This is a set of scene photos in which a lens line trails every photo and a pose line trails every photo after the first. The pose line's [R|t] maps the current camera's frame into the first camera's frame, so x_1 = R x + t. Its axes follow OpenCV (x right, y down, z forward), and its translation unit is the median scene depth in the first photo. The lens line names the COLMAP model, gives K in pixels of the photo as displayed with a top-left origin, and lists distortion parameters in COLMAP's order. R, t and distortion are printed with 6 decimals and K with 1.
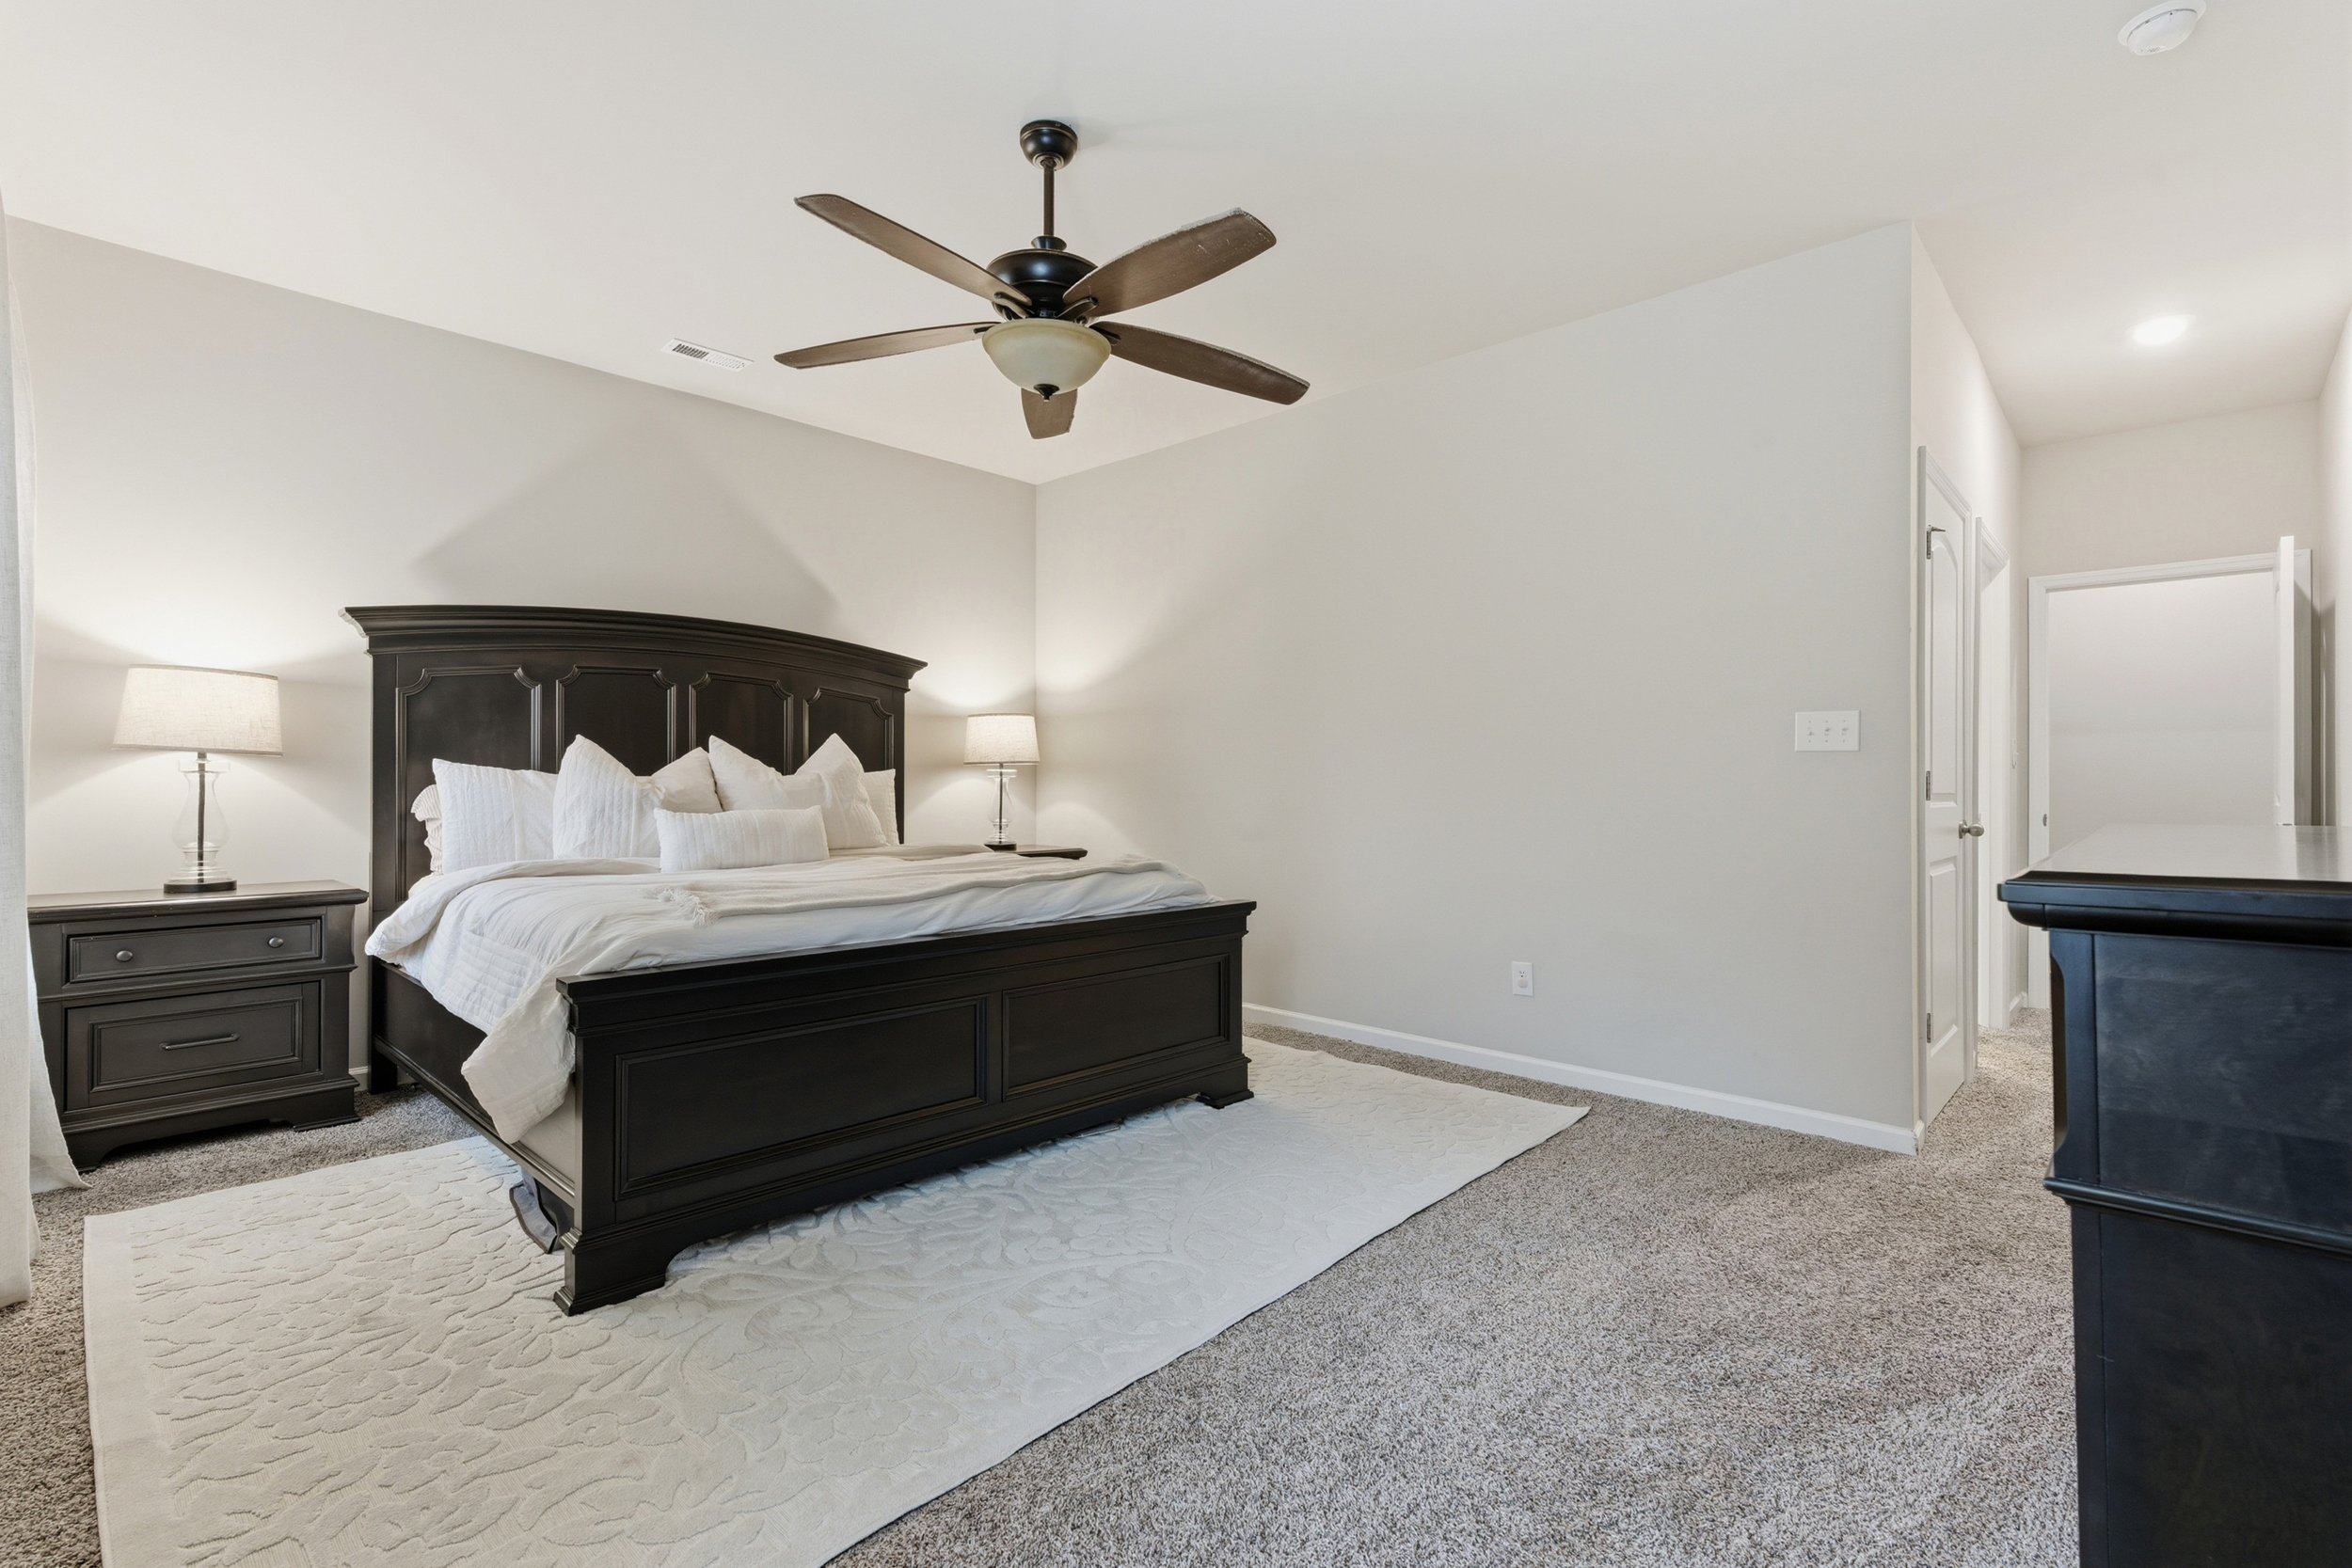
lens RADIAL K [[1059.1, 0, 1184.8], [0, 1059.1, 775.2], [0, 0, 1]] dist [-0.002985, 0.004303]
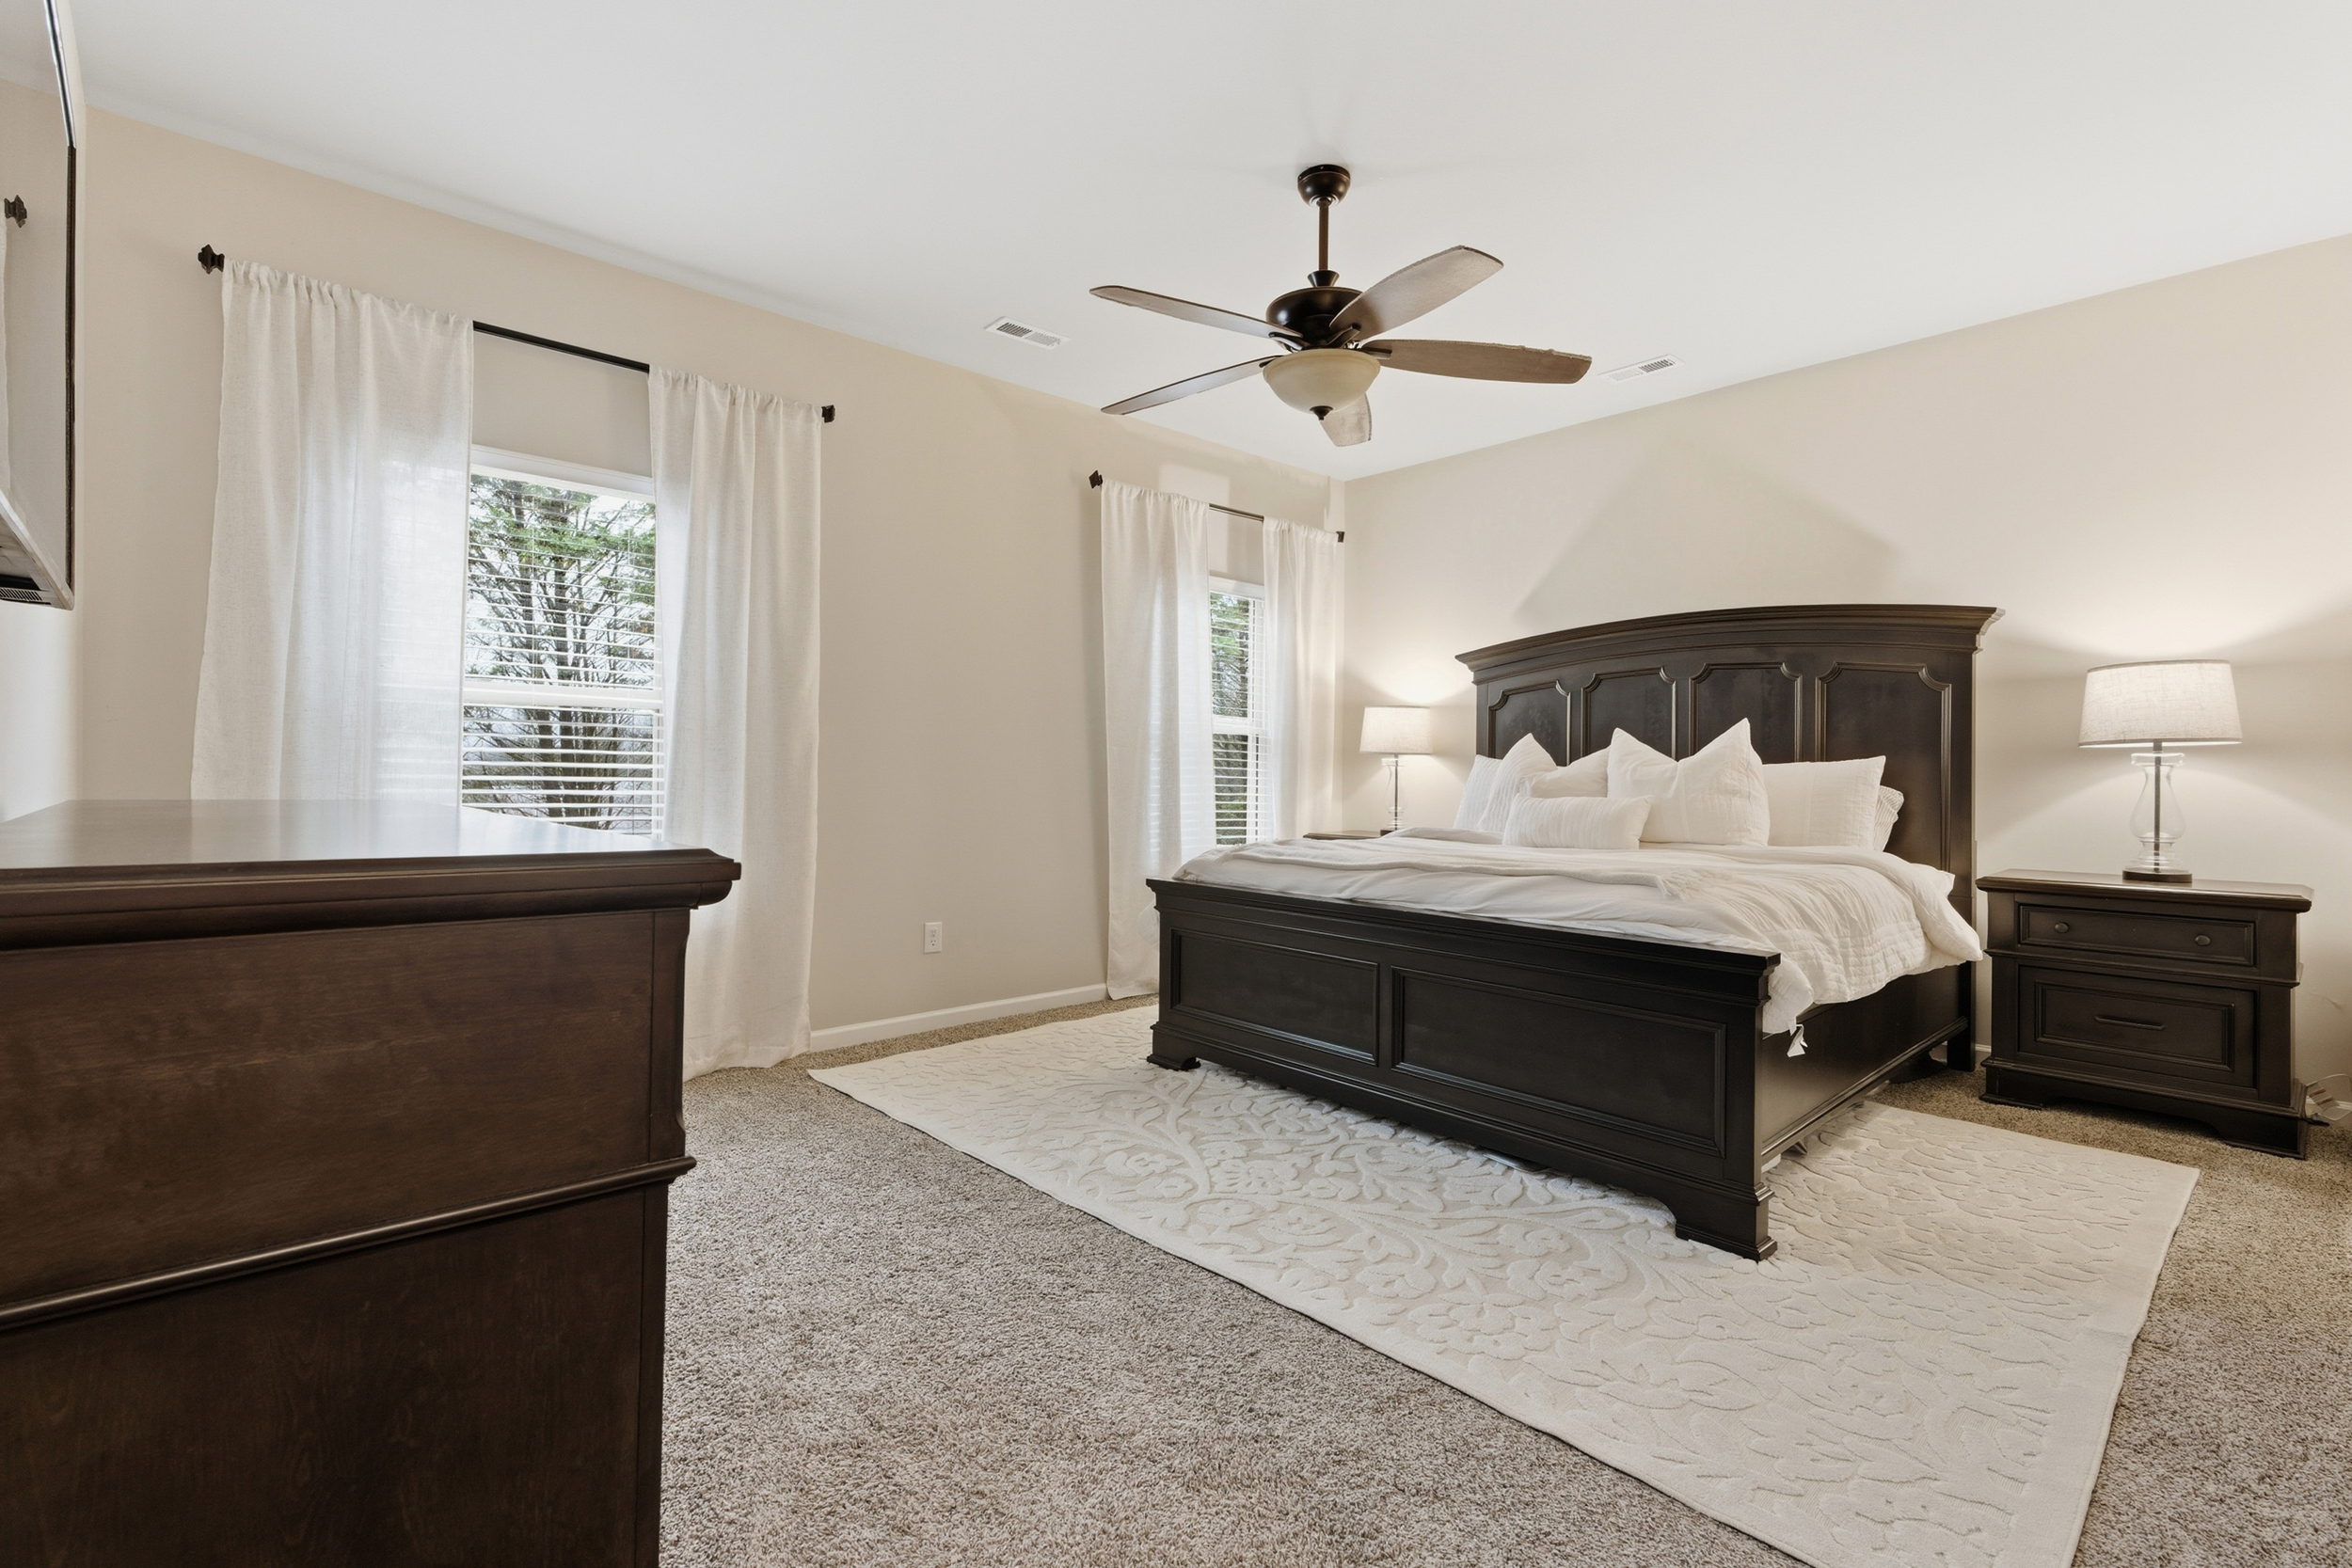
lens RADIAL K [[1059.1, 0, 1184.5], [0, 1059.1, 782.9], [0, 0, 1]] dist [-0.002985, 0.004303]
pose [[-0.070366, 0.010390, -0.997467, 0.630813], [0.004707, 0.999938, 0.010084, 0.004382], [0.997510, -0.003986, -0.070411, 0.604190]]
